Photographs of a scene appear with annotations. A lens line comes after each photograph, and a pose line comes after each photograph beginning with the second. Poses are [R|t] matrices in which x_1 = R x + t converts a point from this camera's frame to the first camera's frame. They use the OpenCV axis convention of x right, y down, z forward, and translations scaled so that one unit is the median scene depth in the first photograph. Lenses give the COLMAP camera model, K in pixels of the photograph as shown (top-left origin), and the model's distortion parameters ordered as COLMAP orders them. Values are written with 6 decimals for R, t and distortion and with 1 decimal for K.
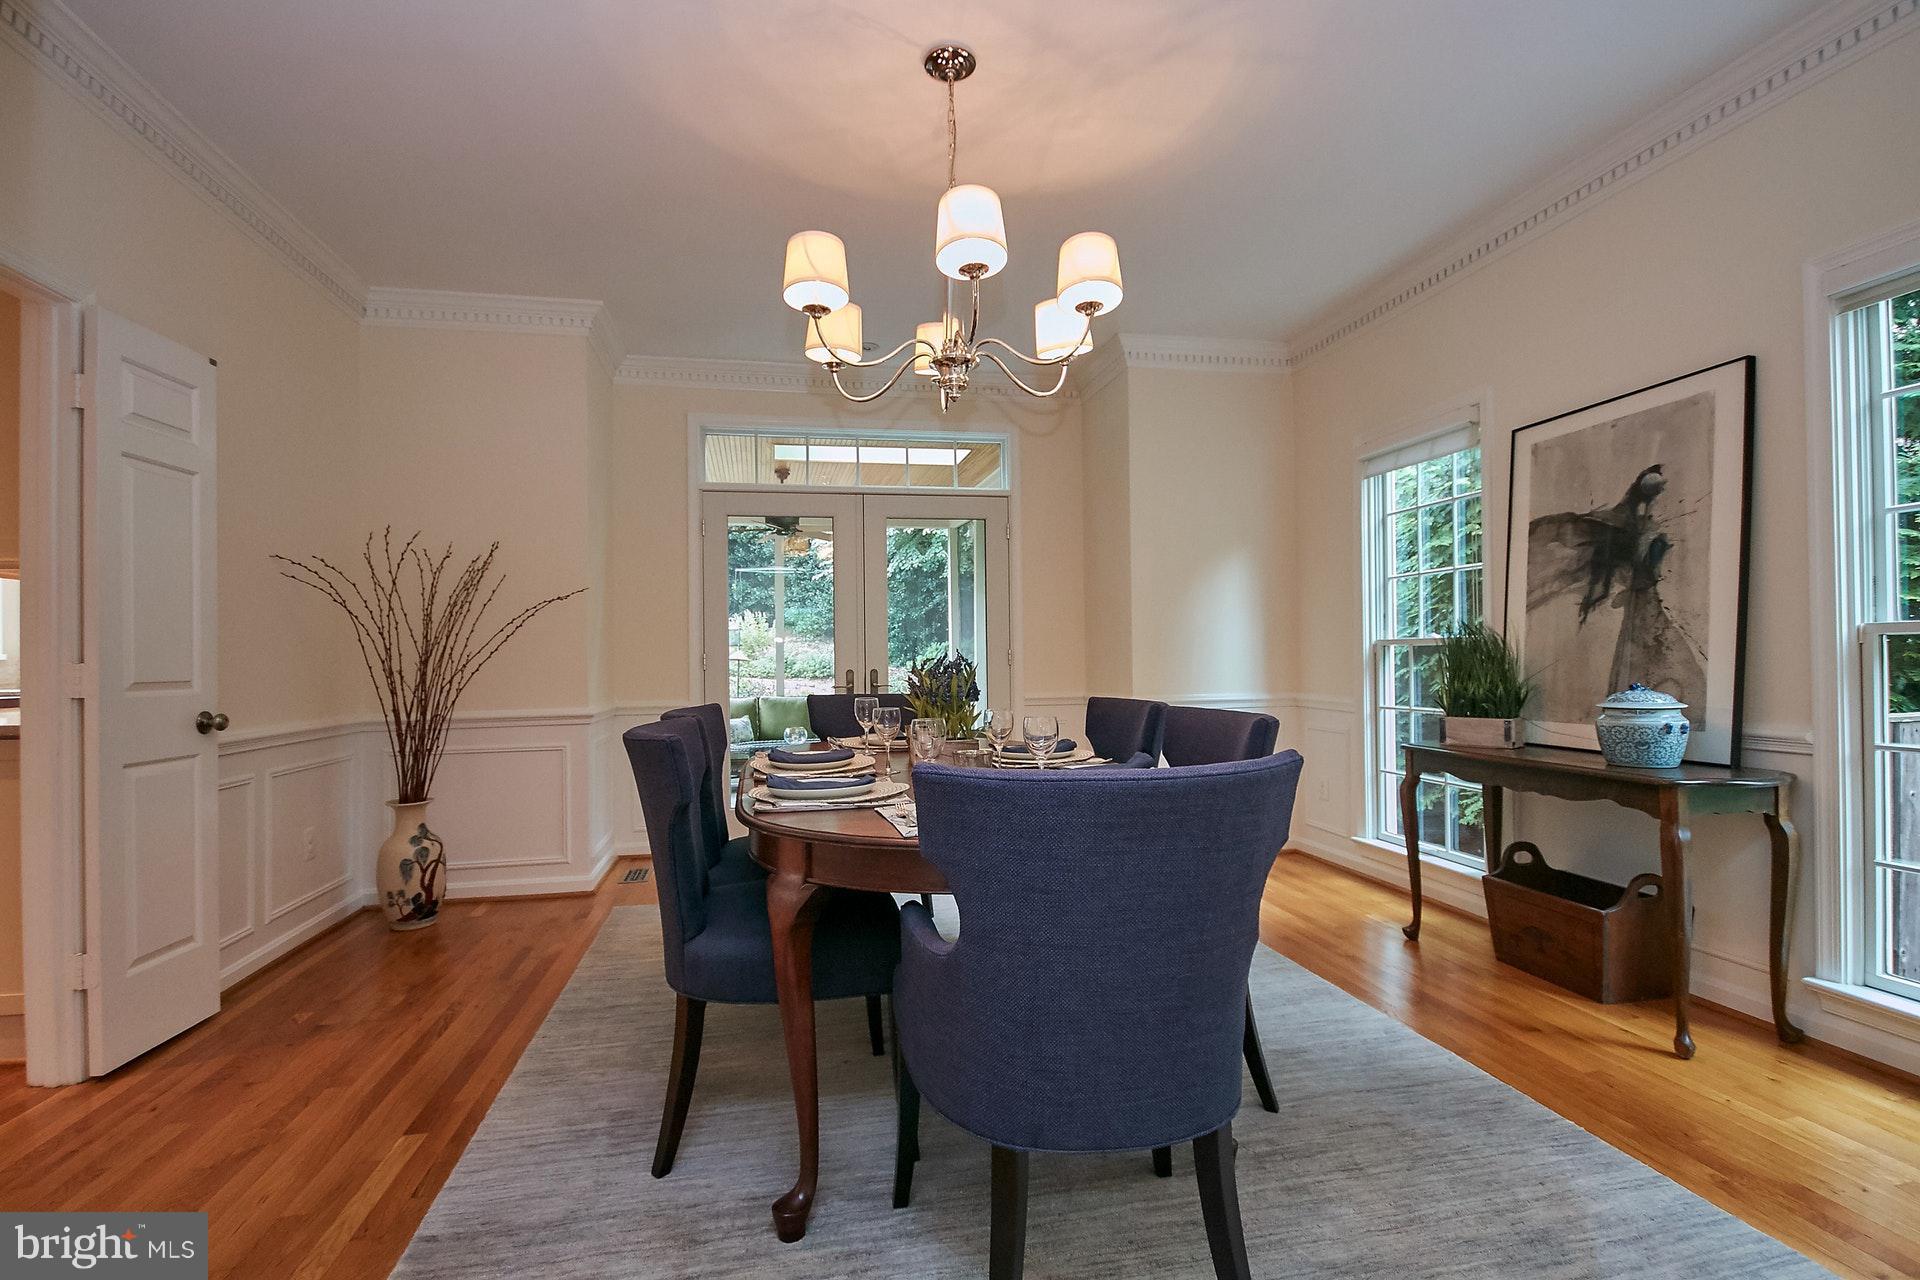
lens RADIAL K [[892.0, 0, 952.3], [0, 892.0, 654.1], [0, 0, 1]] dist [0.014140, -0.013559]
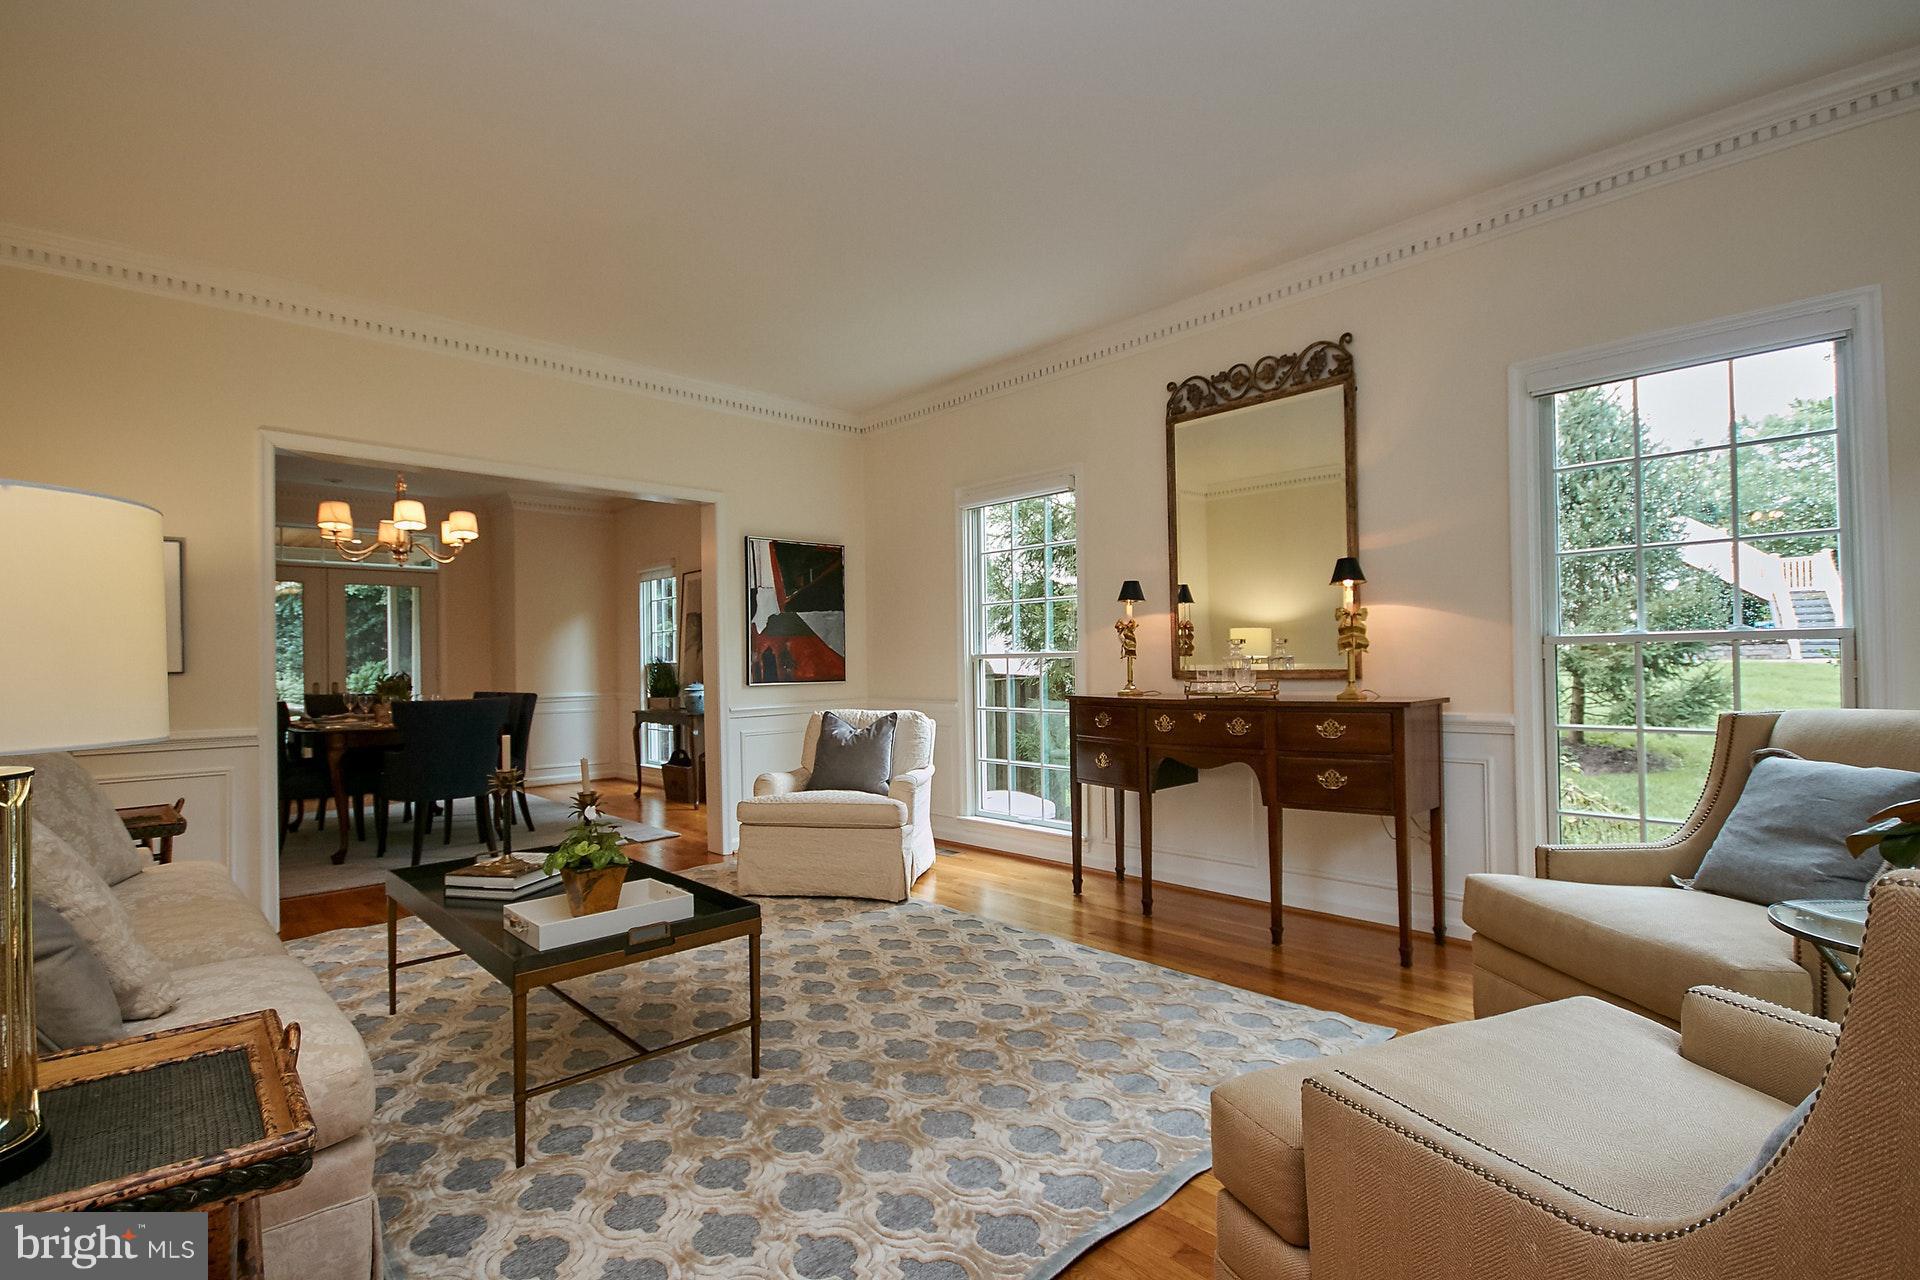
lens RADIAL K [[892.0, 0, 952.3], [0, 892.0, 654.1], [0, 0, 1]] dist [0.014140, -0.013559]
pose [[0.844179, 0.010228, 0.535964, -0.019641], [0.000920, 0.999789, -0.020528, 0.003195], [-0.536061, 0.017823, 0.843991, -0.948627]]
